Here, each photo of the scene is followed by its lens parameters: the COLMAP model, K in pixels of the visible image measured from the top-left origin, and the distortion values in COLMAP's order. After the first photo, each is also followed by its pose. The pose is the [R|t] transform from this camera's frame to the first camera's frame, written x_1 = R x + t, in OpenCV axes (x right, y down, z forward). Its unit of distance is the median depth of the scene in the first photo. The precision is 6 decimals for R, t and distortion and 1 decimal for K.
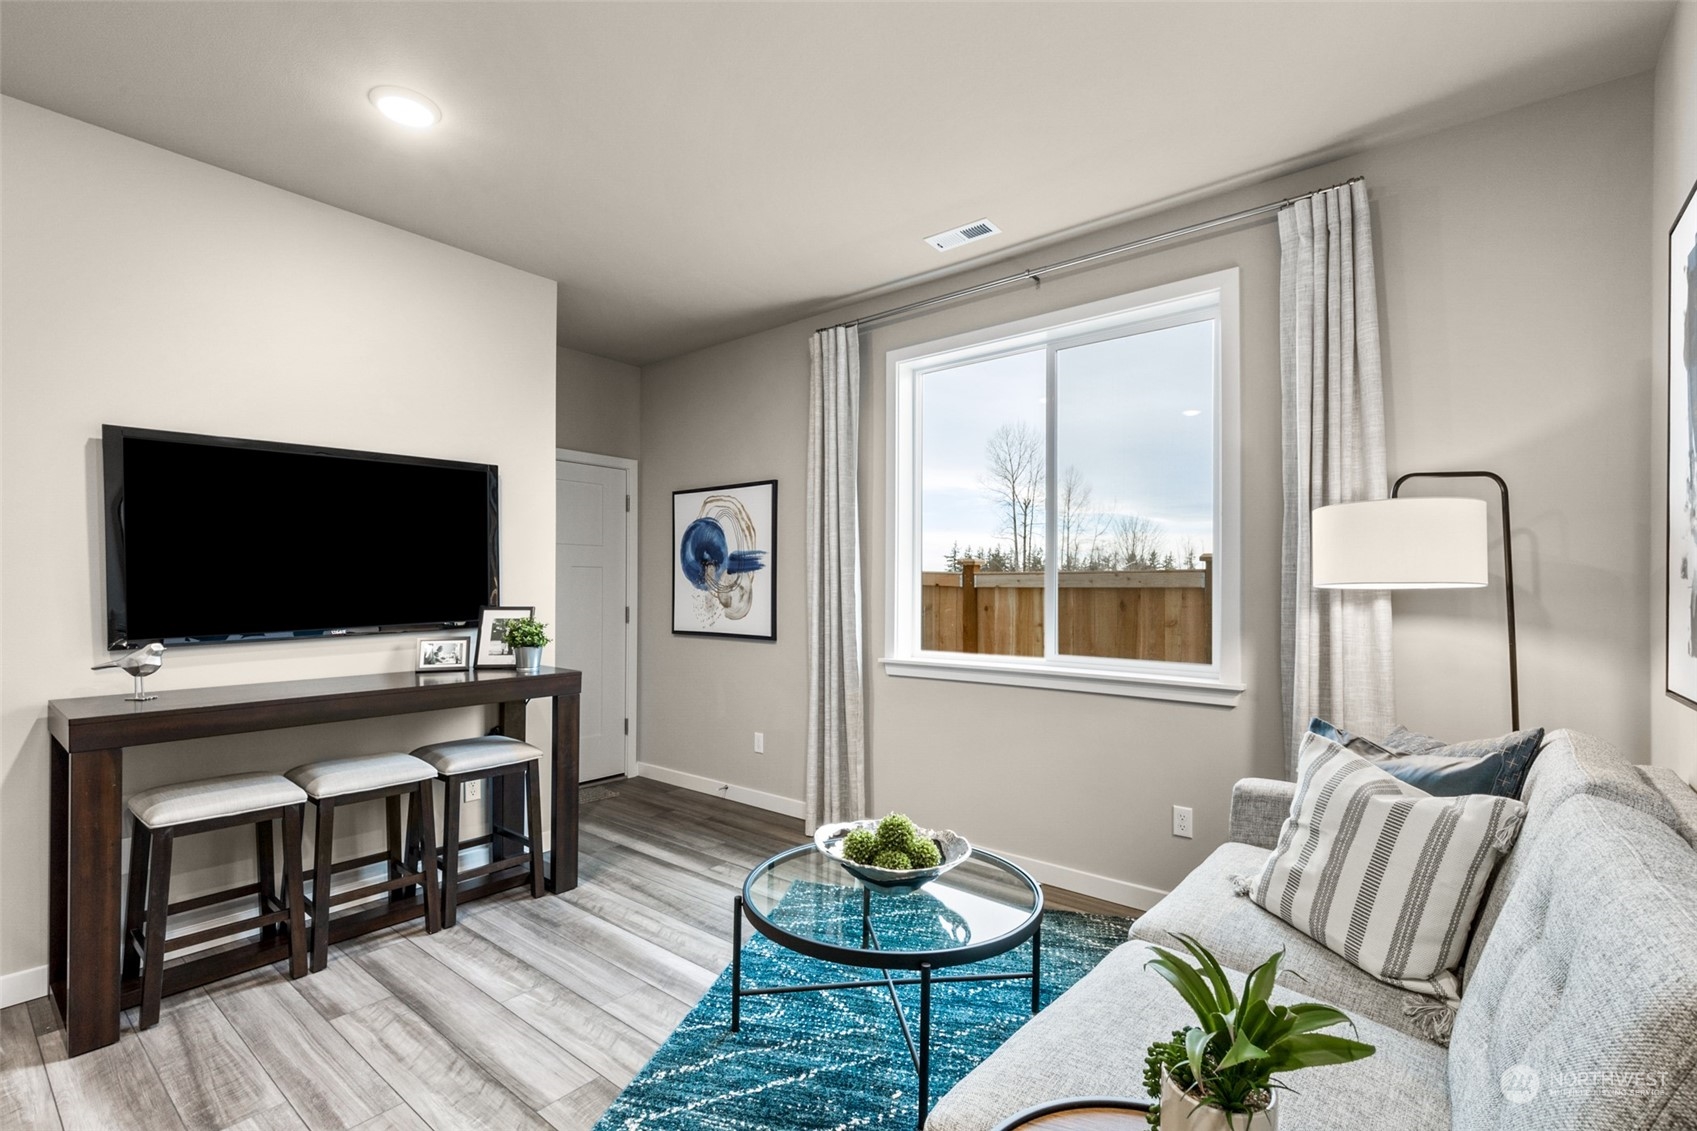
lens RADIAL K [[776.4, 0, 849.8], [0, 776.4, 571.0], [0, 0, 1]] dist [-0.000486, -0.000135]
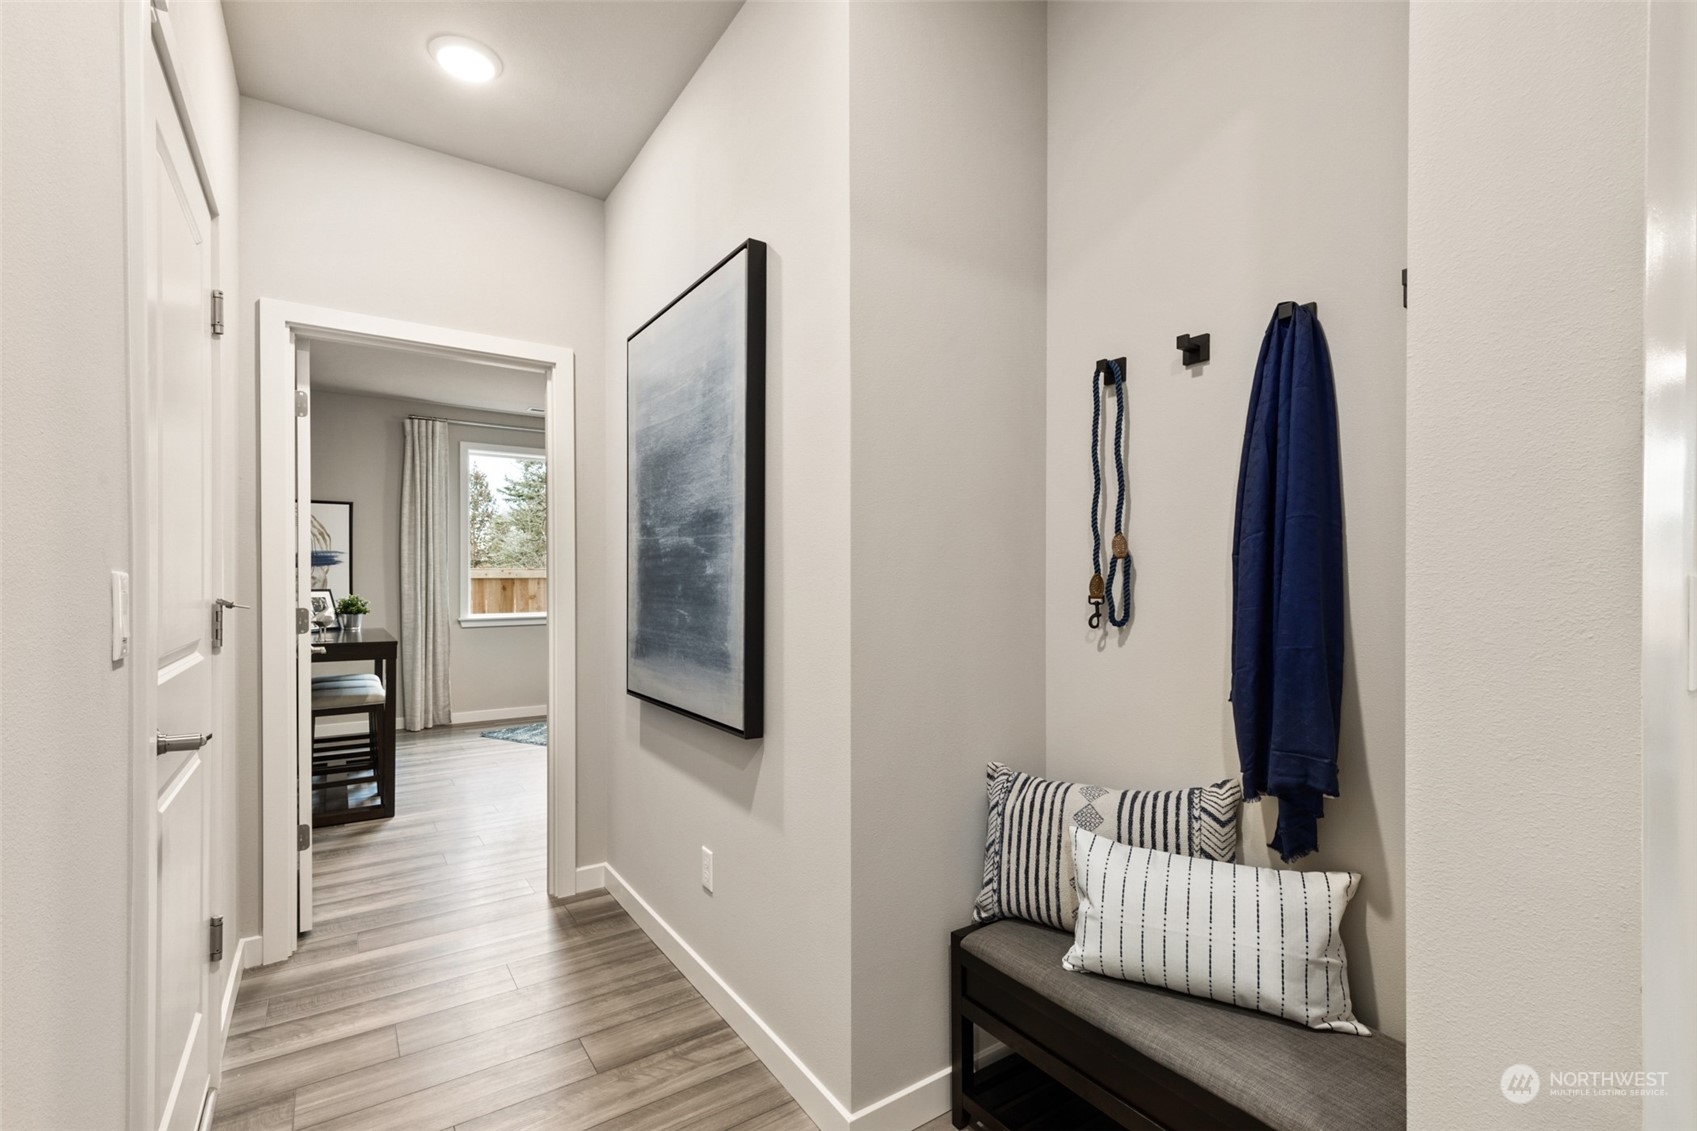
lens RADIAL K [[776.4, 0, 850.5], [0, 776.4, 576.1], [0, 0, 1]] dist [-0.000486, -0.000135]
pose [[0.274762, 0.002418, 0.961509, -1.189969], [-0.011710, 0.999931, 0.000832, 0.006612], [-0.961441, -0.011488, 0.274772, -0.264247]]
